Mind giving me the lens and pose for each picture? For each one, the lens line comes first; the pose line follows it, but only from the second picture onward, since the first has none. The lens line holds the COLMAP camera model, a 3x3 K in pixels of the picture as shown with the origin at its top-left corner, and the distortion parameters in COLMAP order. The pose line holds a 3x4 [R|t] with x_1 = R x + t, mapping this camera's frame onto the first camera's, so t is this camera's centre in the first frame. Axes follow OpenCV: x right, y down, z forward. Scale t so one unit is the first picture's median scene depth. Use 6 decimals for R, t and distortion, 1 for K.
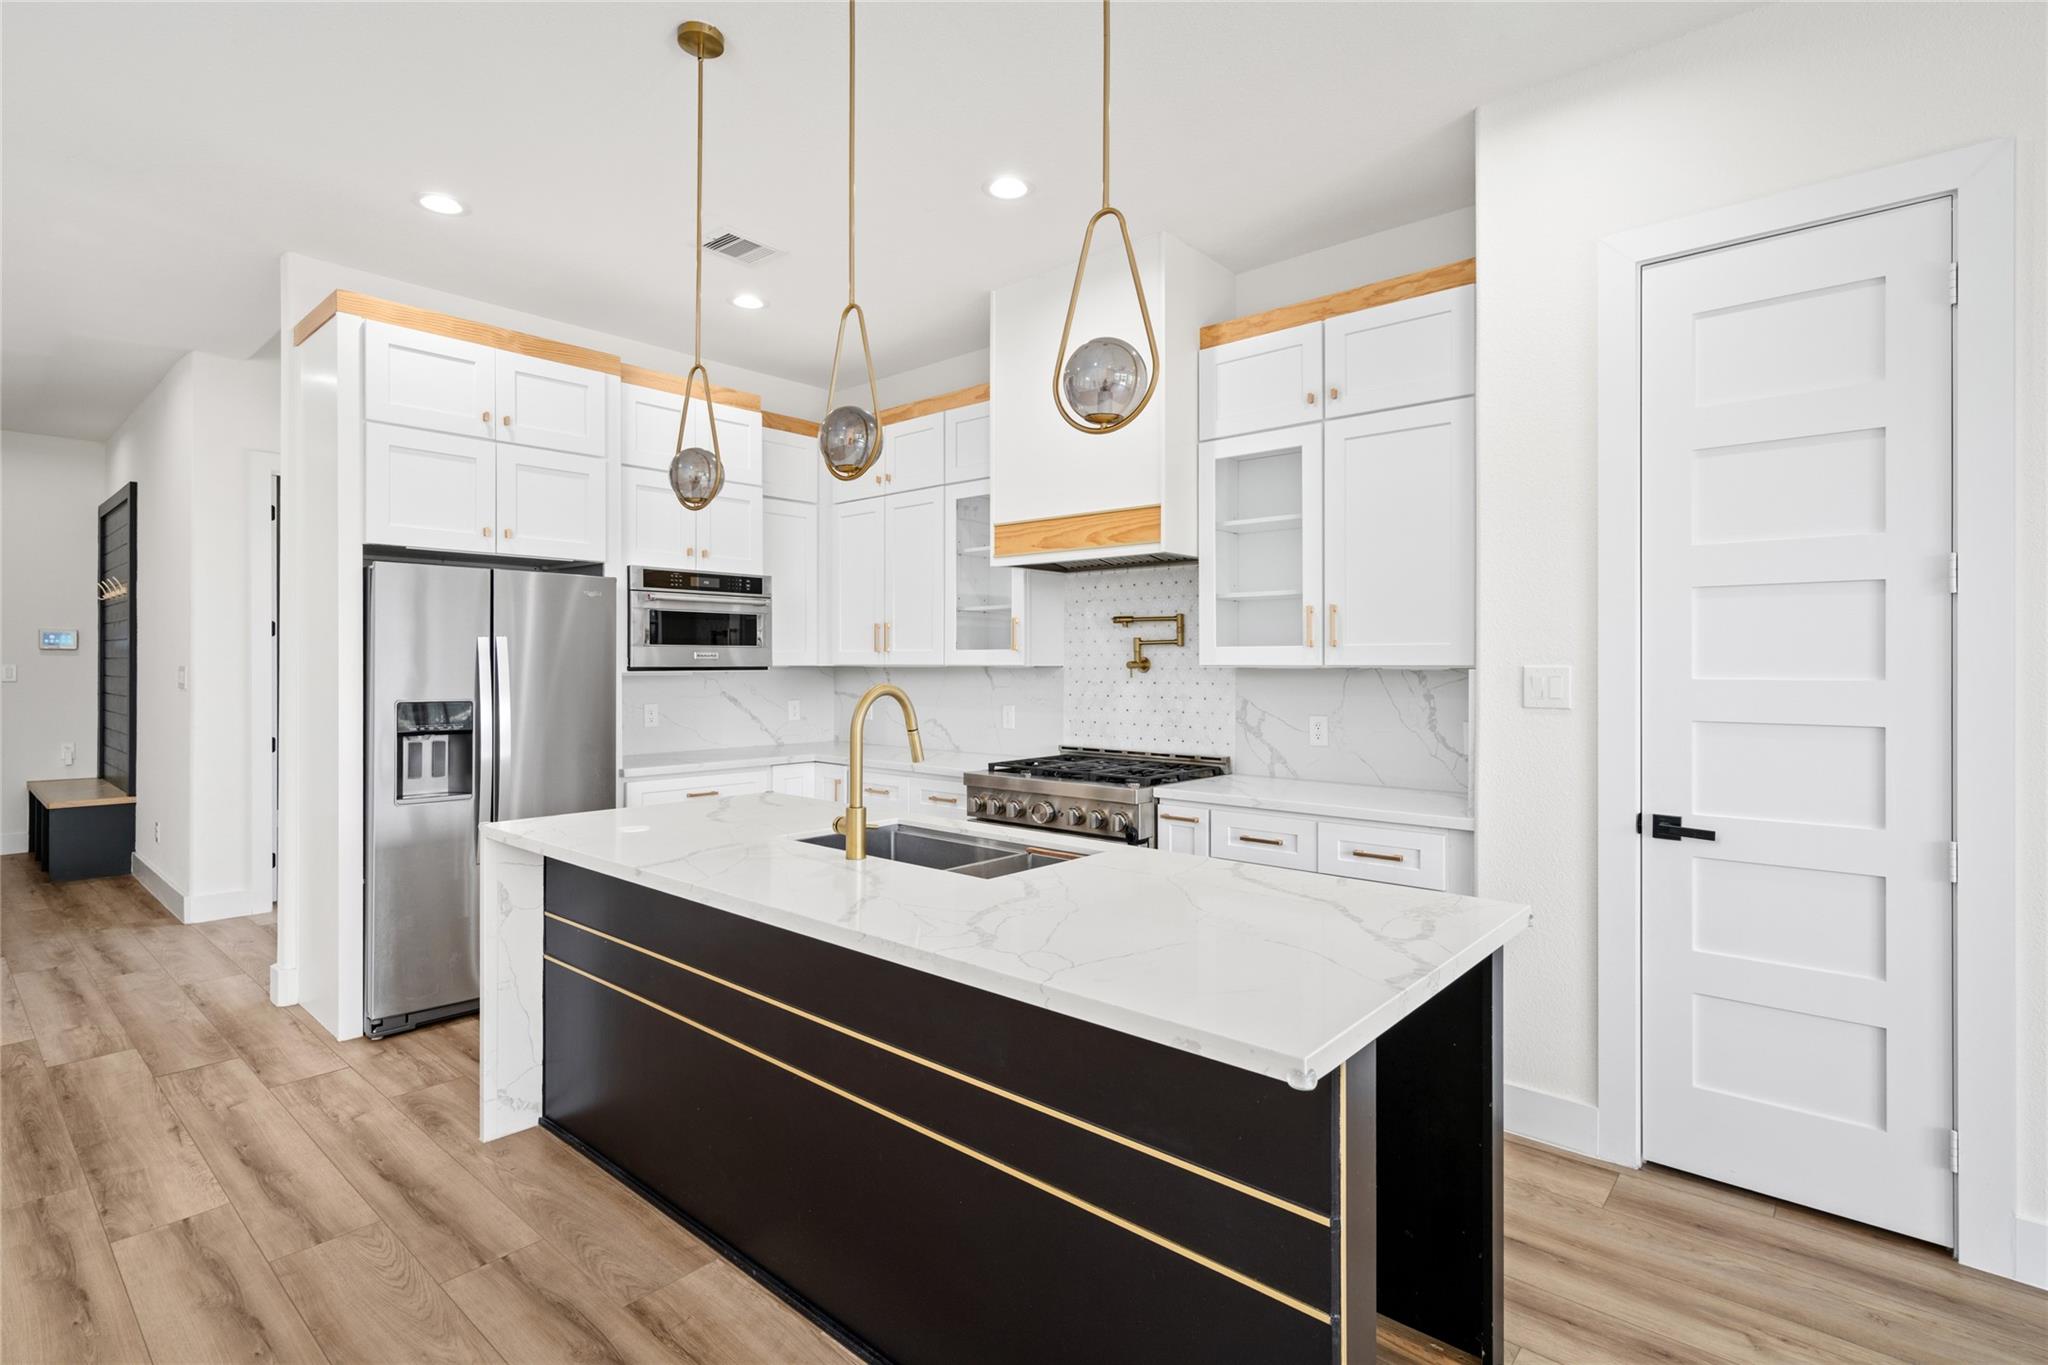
lens RADIAL K [[975.0, 0, 1020.9], [0, 975.0, 666.2], [0, 0, 1]] dist [0.001329, 0.000759]
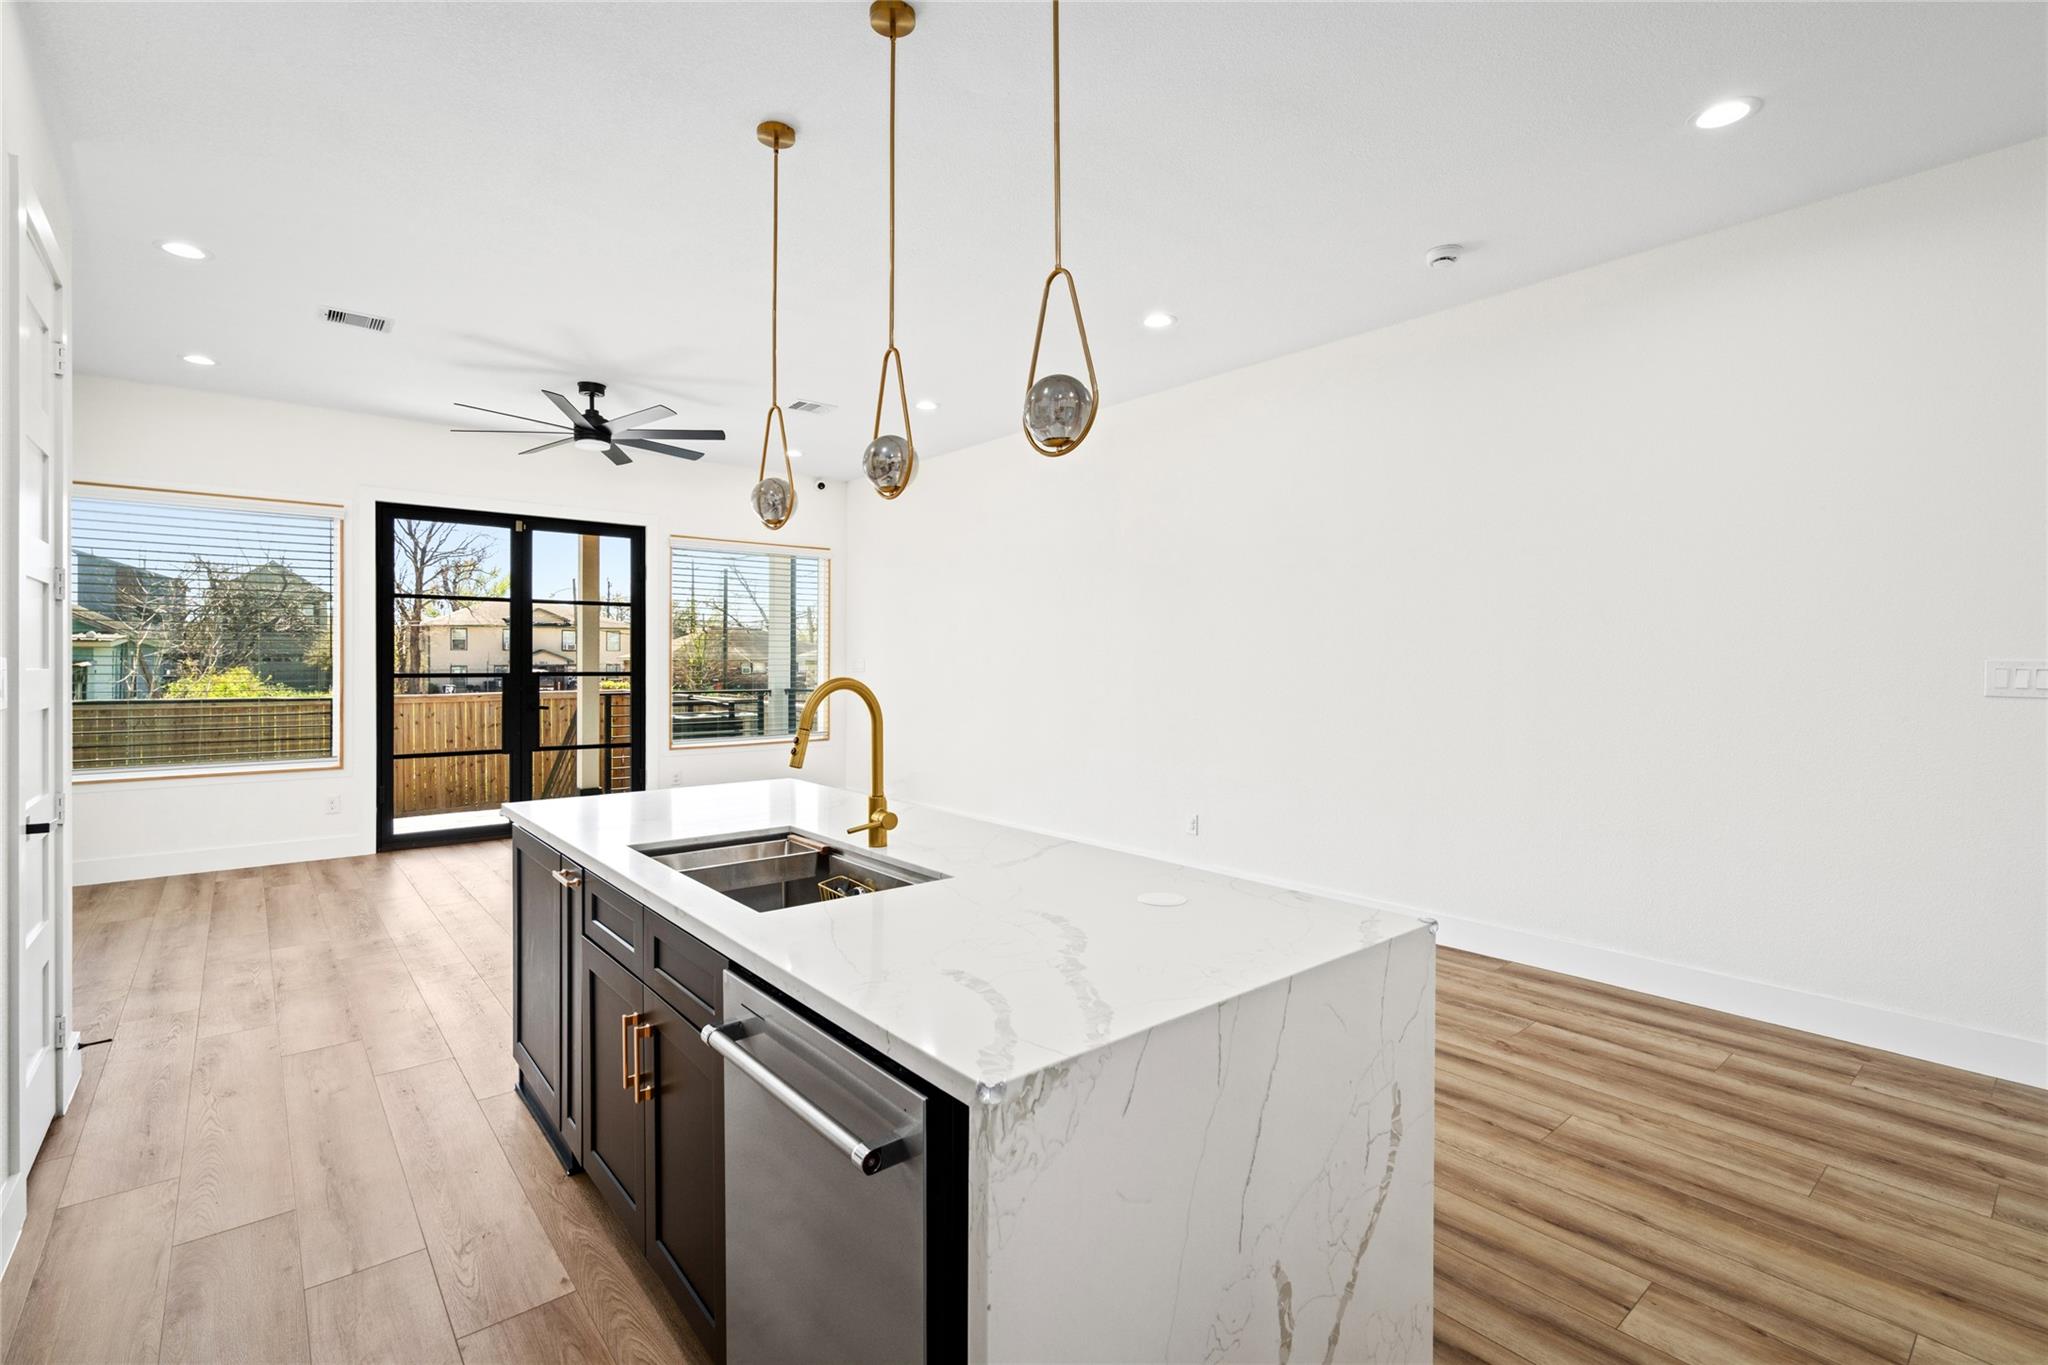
lens RADIAL K [[929.3, 0, 1024.6], [0, 929.3, 663.1], [0, 0, 1]] dist [0.002896, 0.000274]
pose [[-0.987526, -0.004298, 0.157400, -0.282693], [-0.003290, 0.999972, 0.006661, -0.001556], [-0.157425, 0.006060, -0.987512, 1.161247]]
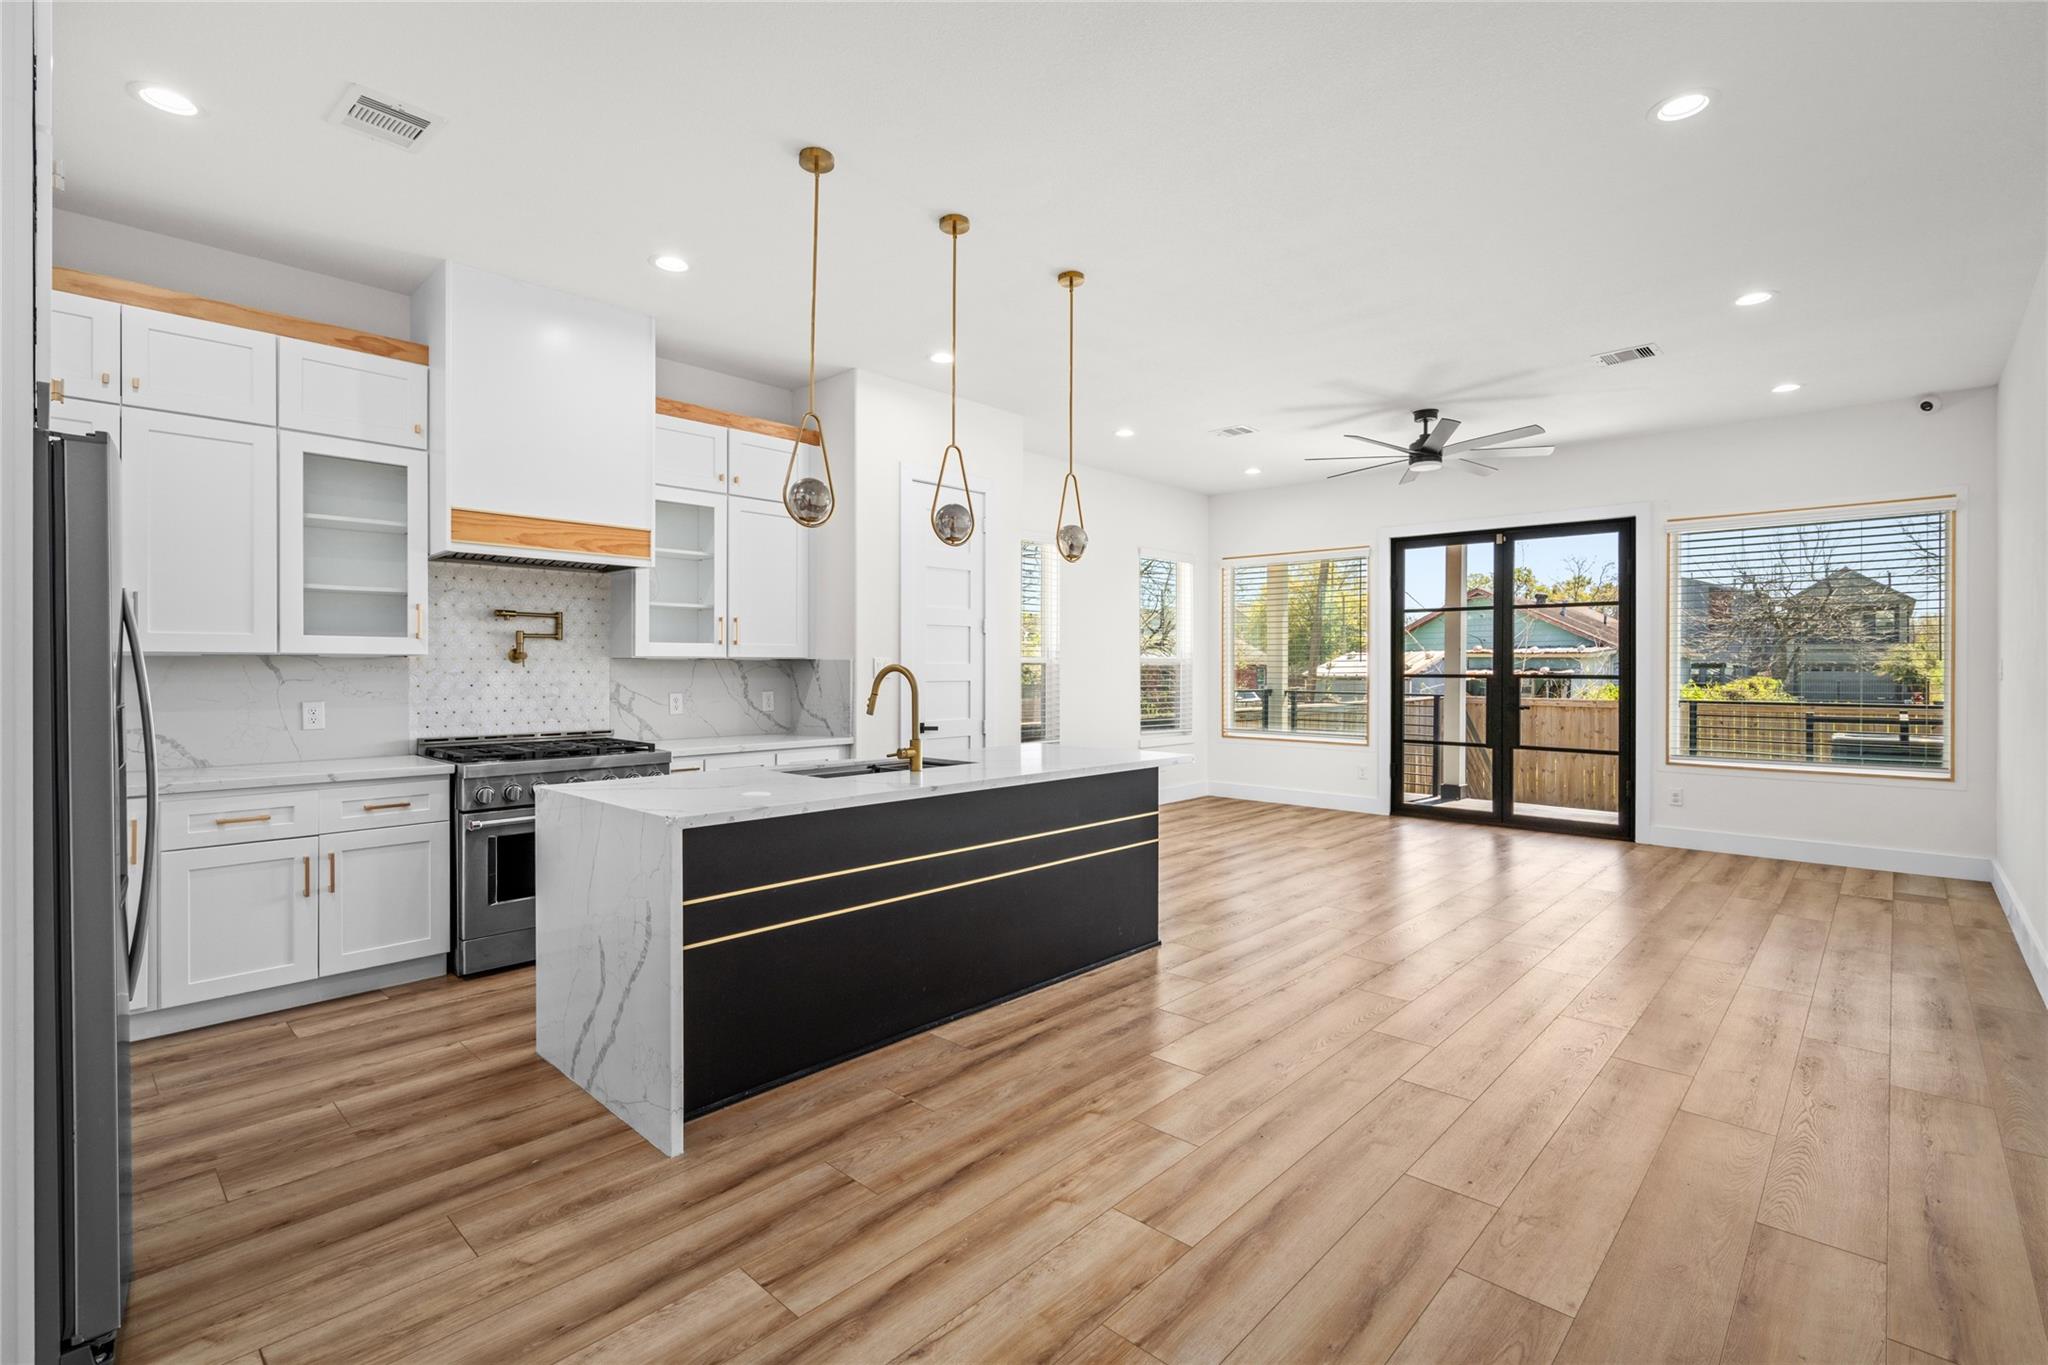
lens RADIAL K [[926.9, 0, 1013.8], [0, 926.9, 669.9], [0, 0, 1]] dist [-0.000225, 0.000583]
pose [[0.042591, -0.003462, 0.999087, -1.020567], [0.002288, 0.999992, 0.003368, 0.014195], [-0.999090, 0.002142, 0.042599, 0.459025]]
